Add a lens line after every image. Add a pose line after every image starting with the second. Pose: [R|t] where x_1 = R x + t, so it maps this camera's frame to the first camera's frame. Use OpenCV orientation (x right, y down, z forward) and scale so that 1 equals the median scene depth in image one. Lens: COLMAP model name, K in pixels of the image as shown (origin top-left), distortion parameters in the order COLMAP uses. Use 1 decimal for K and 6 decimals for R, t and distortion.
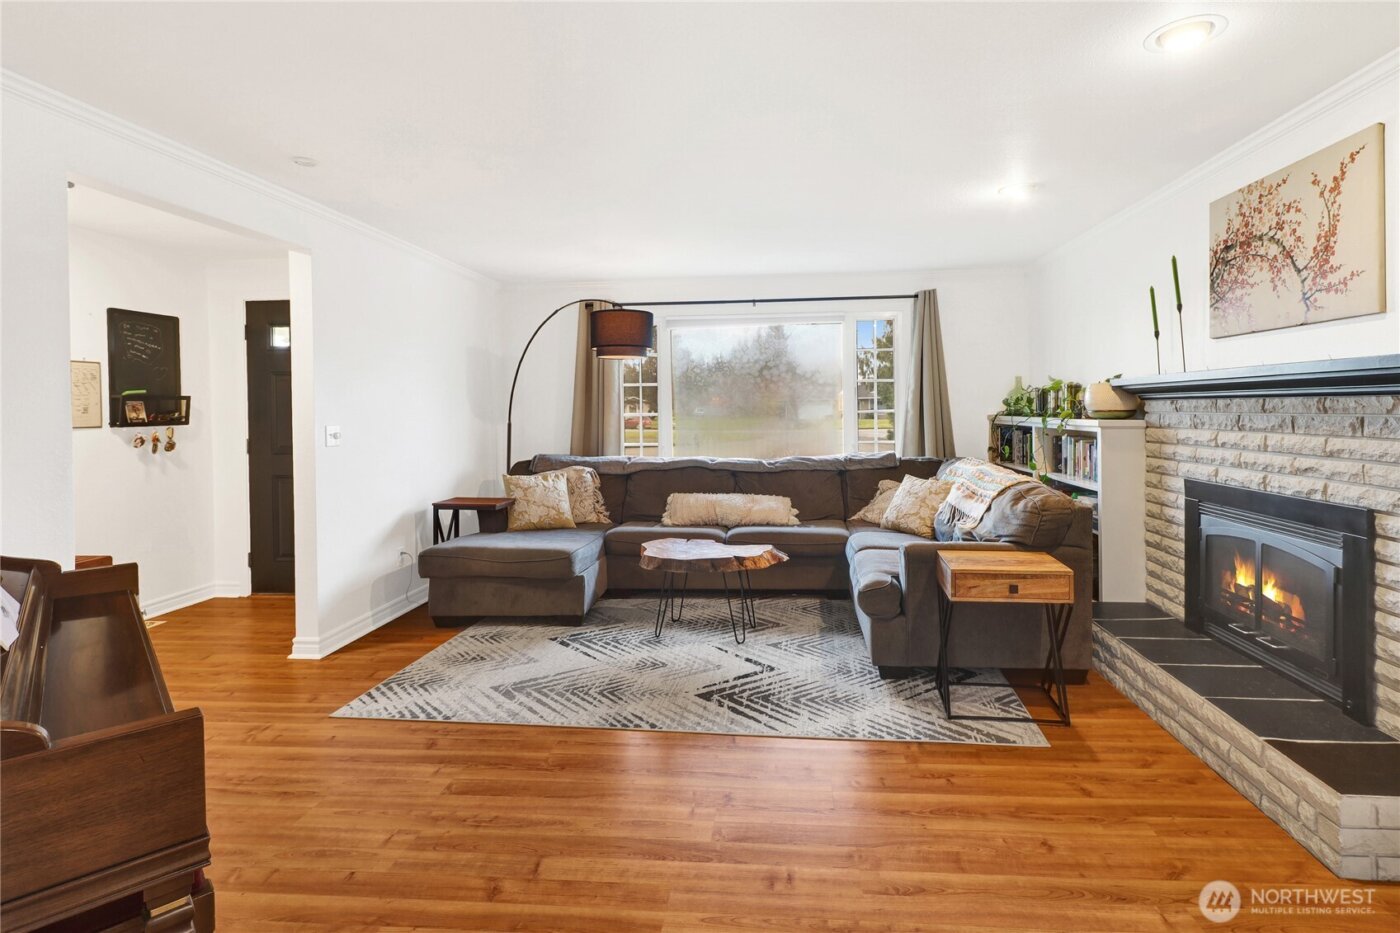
lens RADIAL K [[702.6, 0, 708.8], [0, 702.6, 412.2], [0, 0, 1]] dist [0.003721, -0.000509]
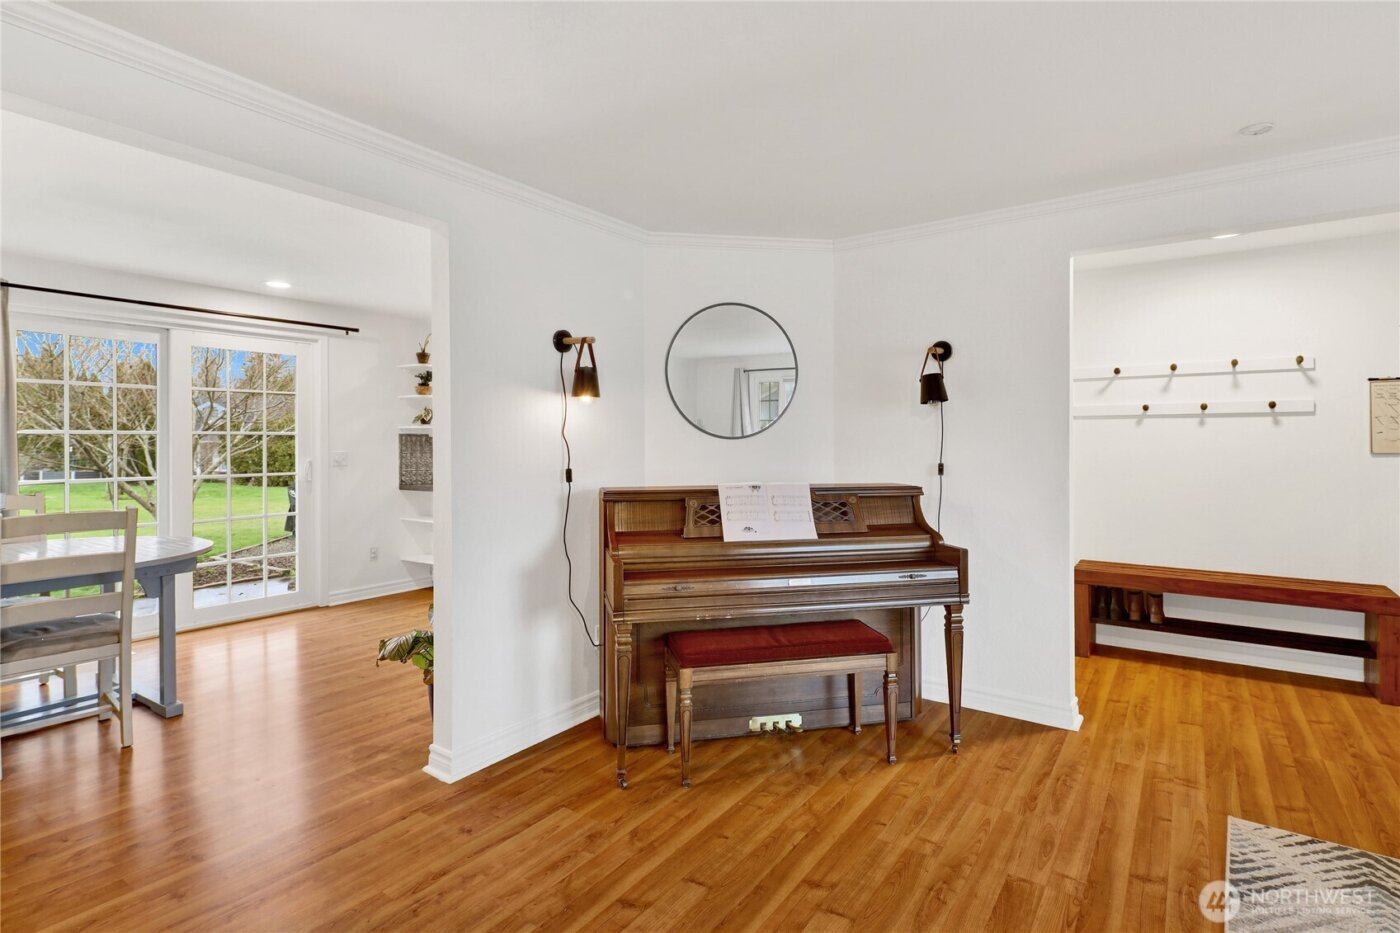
lens RADIAL K [[703.3, 0, 700.3], [0, 703.3, 440.6], [0, 0, 1]] dist [0.001910, -0.000442]
pose [[-0.484293, 0.017583, -0.874729, 0.466730], [0.008431, 0.999845, 0.015431, -0.018104], [0.874865, 0.000098, -0.484366, 0.882172]]
